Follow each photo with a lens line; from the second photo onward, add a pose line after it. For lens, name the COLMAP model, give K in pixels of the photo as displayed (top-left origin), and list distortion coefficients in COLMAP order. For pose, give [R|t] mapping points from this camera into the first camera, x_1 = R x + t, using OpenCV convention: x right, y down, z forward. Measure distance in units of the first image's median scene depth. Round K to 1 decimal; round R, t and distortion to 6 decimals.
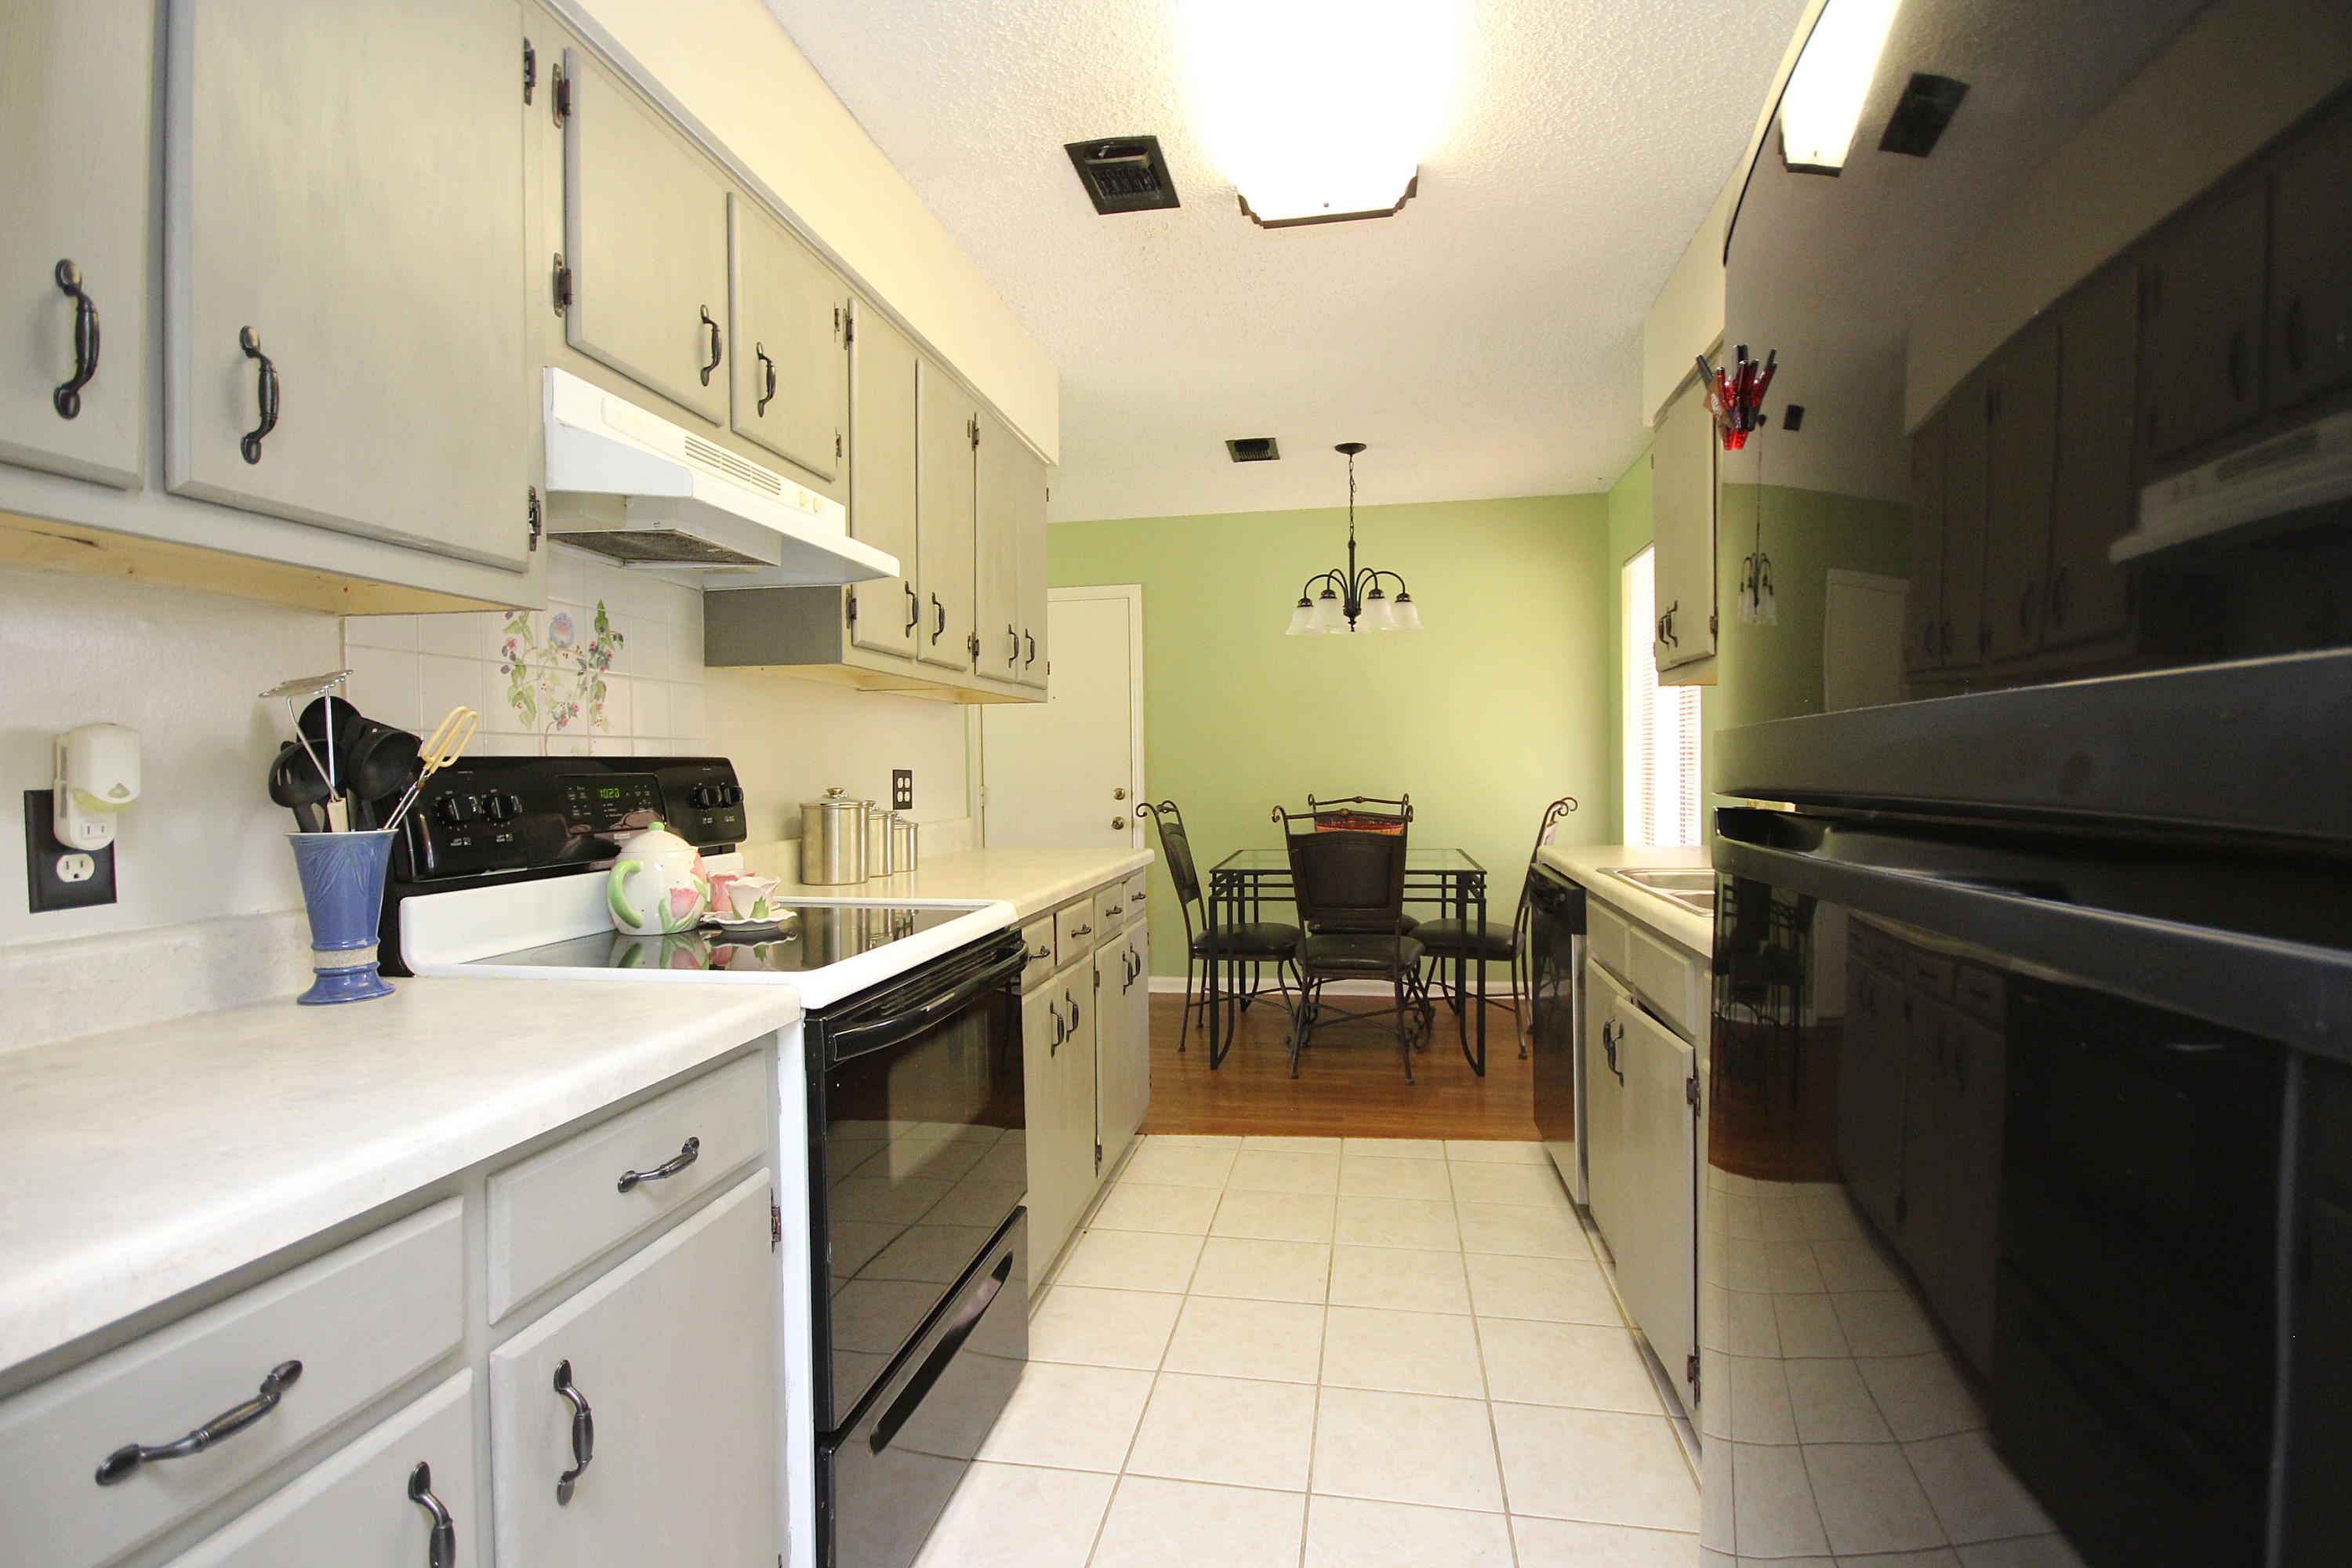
lens RADIAL K [[1161.8, 0, 1187.7], [0, 1161.8, 786.9], [0, 0, 1]] dist [-0.001677, 0.000204]
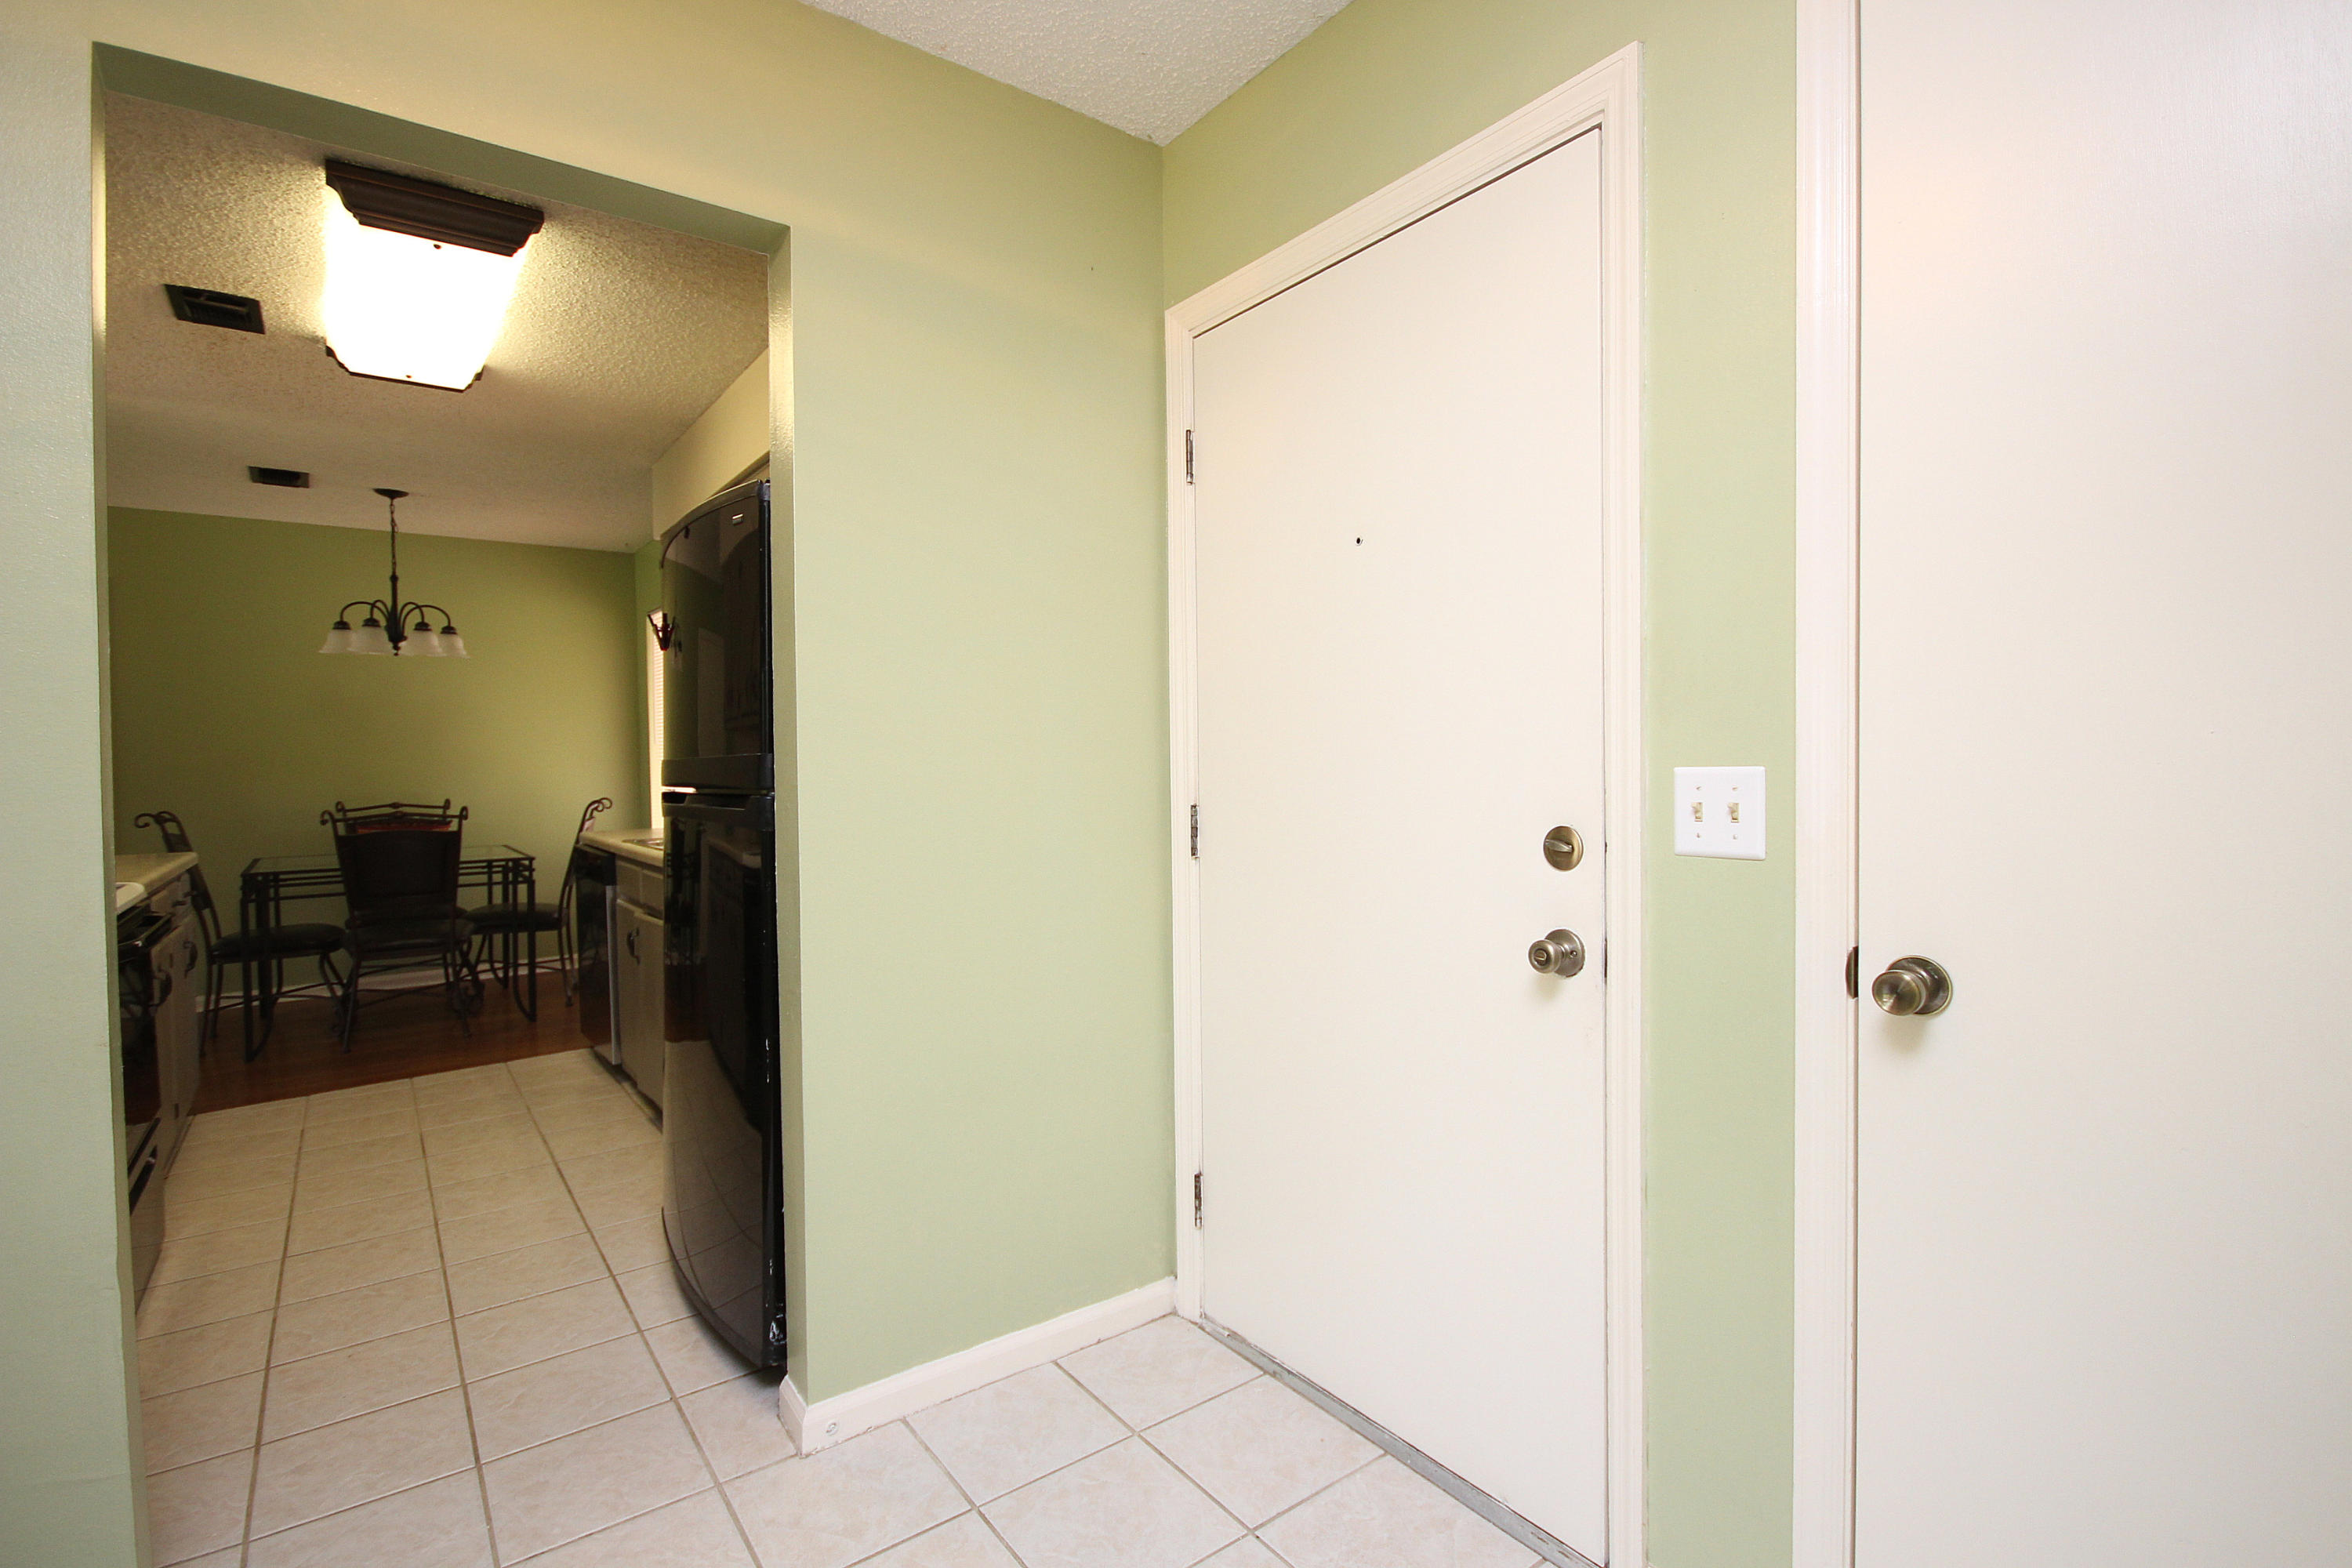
lens RADIAL K [[1088.3, 0, 1177.9], [0, 1088.3, 786.2], [0, 0, 1]] dist [0.013648, -0.016484]
pose [[0.697733, -0.015318, 0.716194, -0.094256], [0.018195, 0.999828, 0.003658, 0.003748], [-0.716126, 0.010479, 0.697892, -0.298623]]
